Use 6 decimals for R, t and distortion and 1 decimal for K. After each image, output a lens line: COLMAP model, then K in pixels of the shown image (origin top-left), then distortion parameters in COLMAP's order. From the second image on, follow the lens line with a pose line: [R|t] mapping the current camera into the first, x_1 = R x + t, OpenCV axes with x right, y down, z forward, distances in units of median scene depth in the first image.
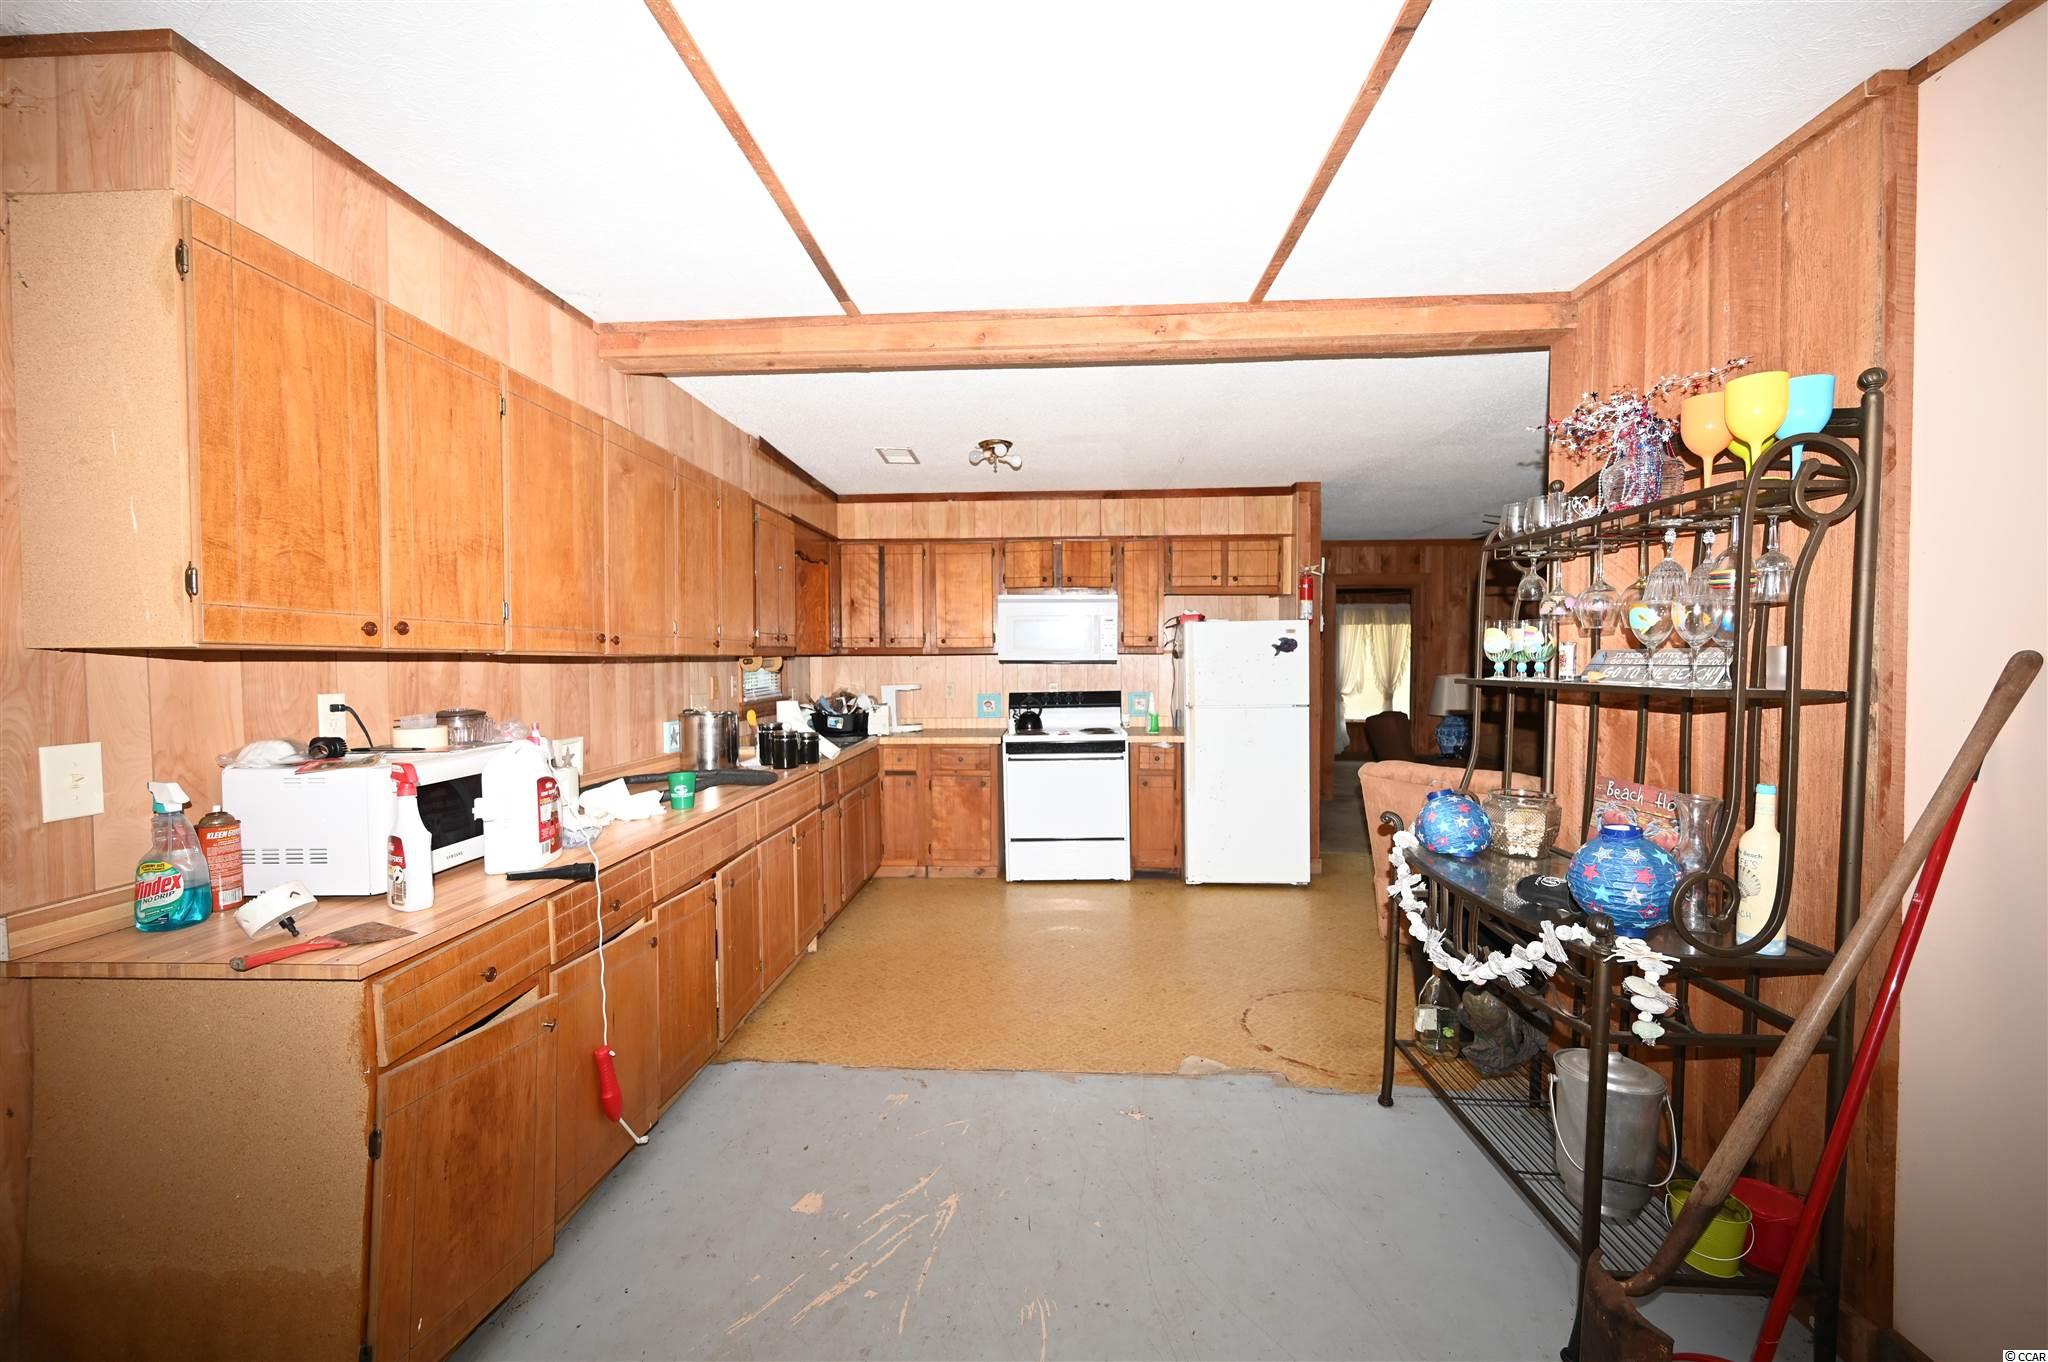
lens RADIAL K [[806.6, 0, 1025.3], [0, 806.6, 683.0], [0, 0, 1]] dist [0.000518, 0.000054]
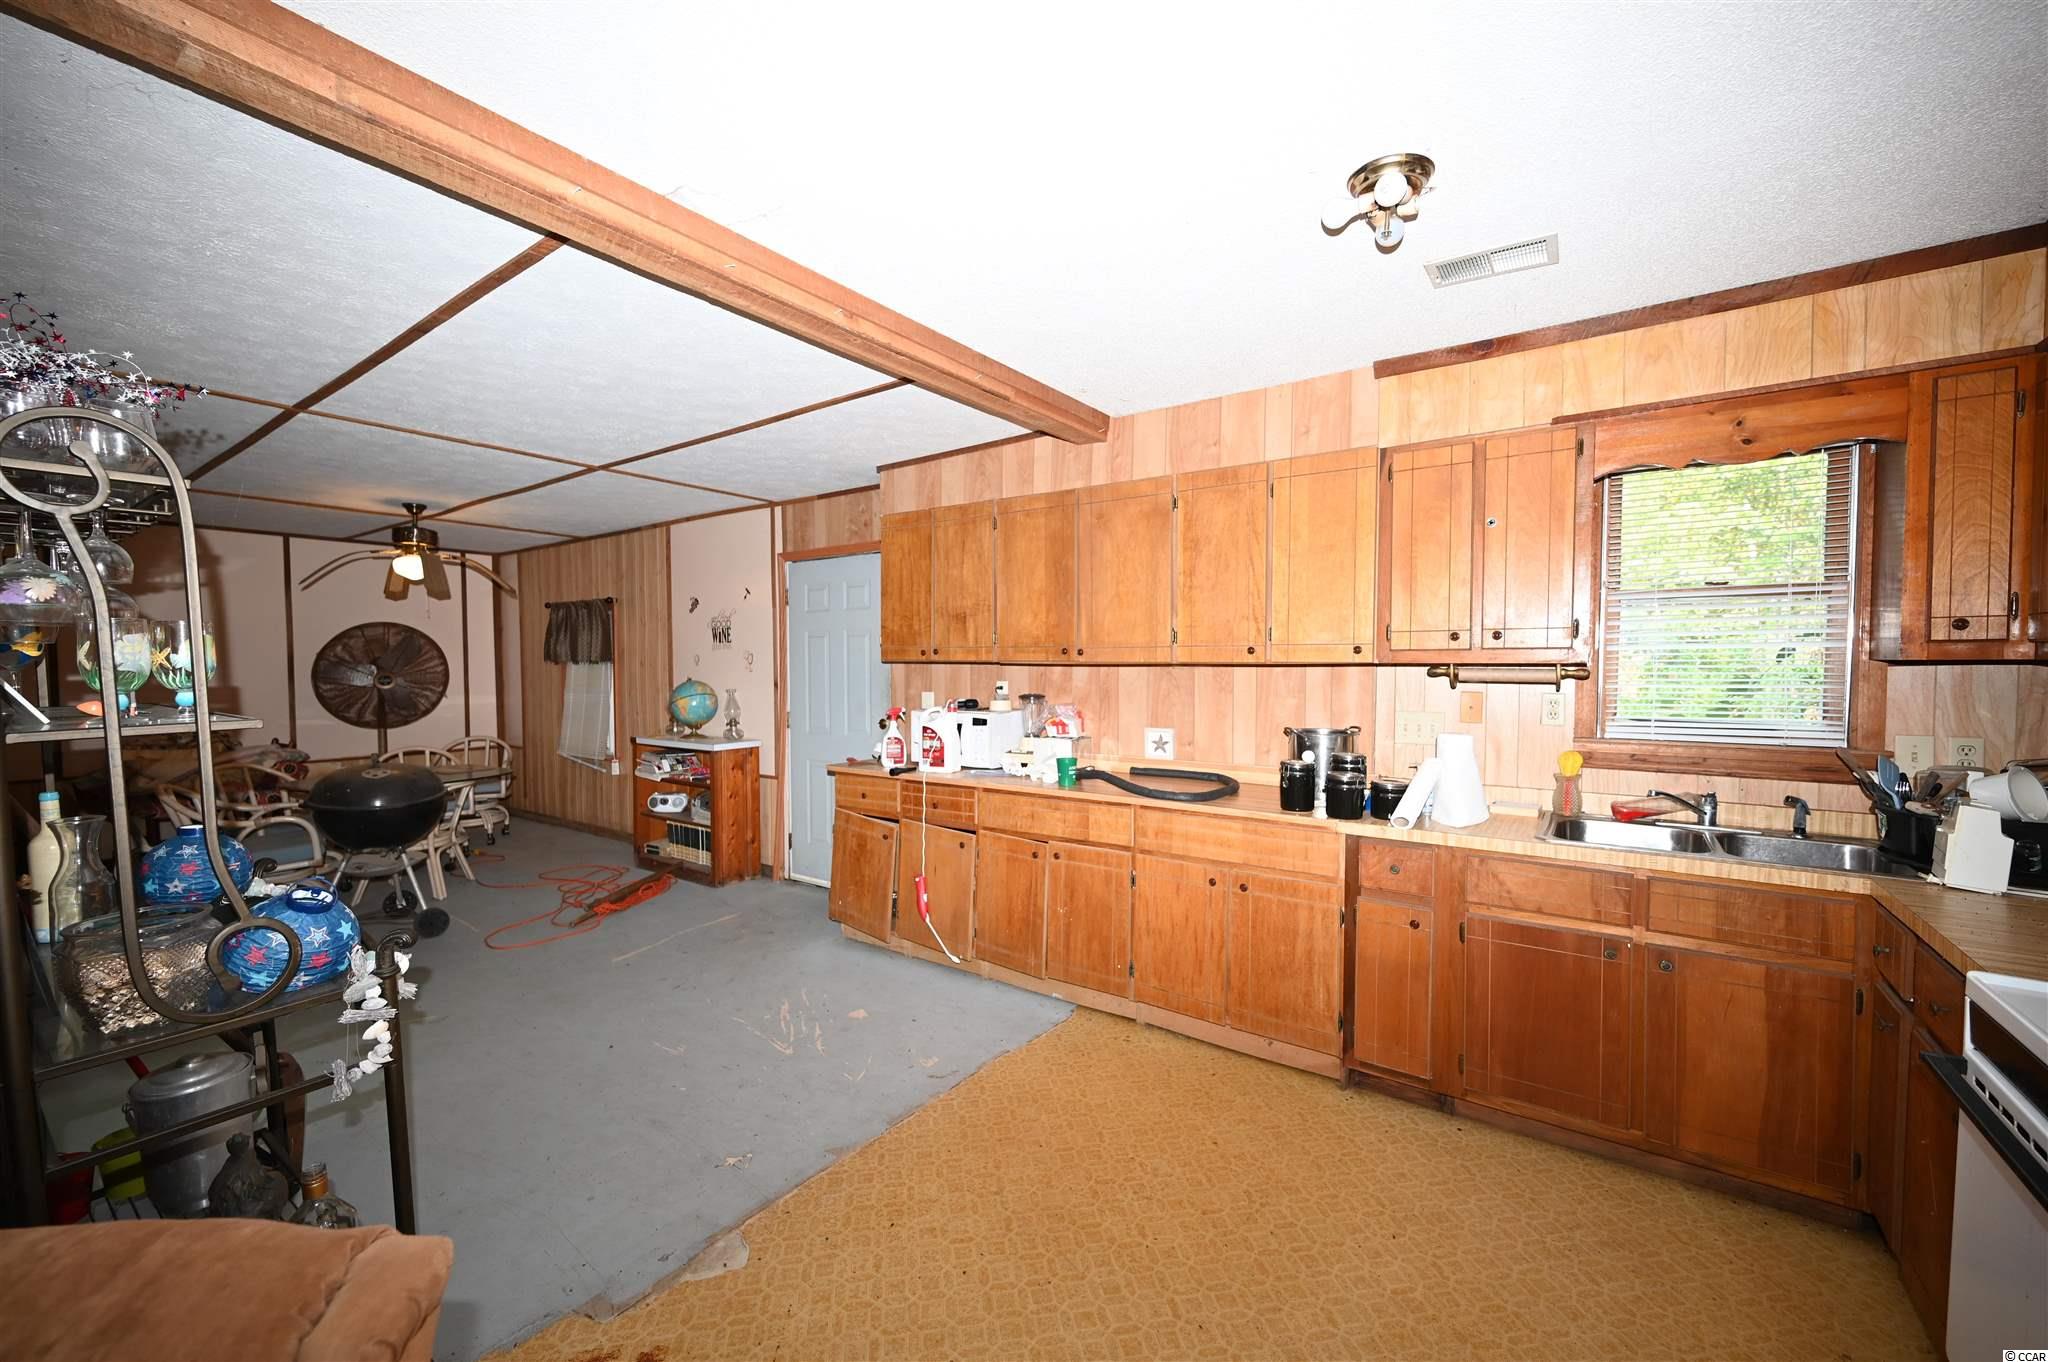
lens RADIAL K [[809.3, 0, 1016.0], [0, 809.3, 694.8], [0, 0, 1]] dist [-0.000251, -0.000063]
pose [[-0.551101, 0.038826, -0.833535, 0.360607], [-0.024013, 0.997765, 0.062353, -0.034050], [0.834093, 0.054378, -0.548937, 0.883723]]
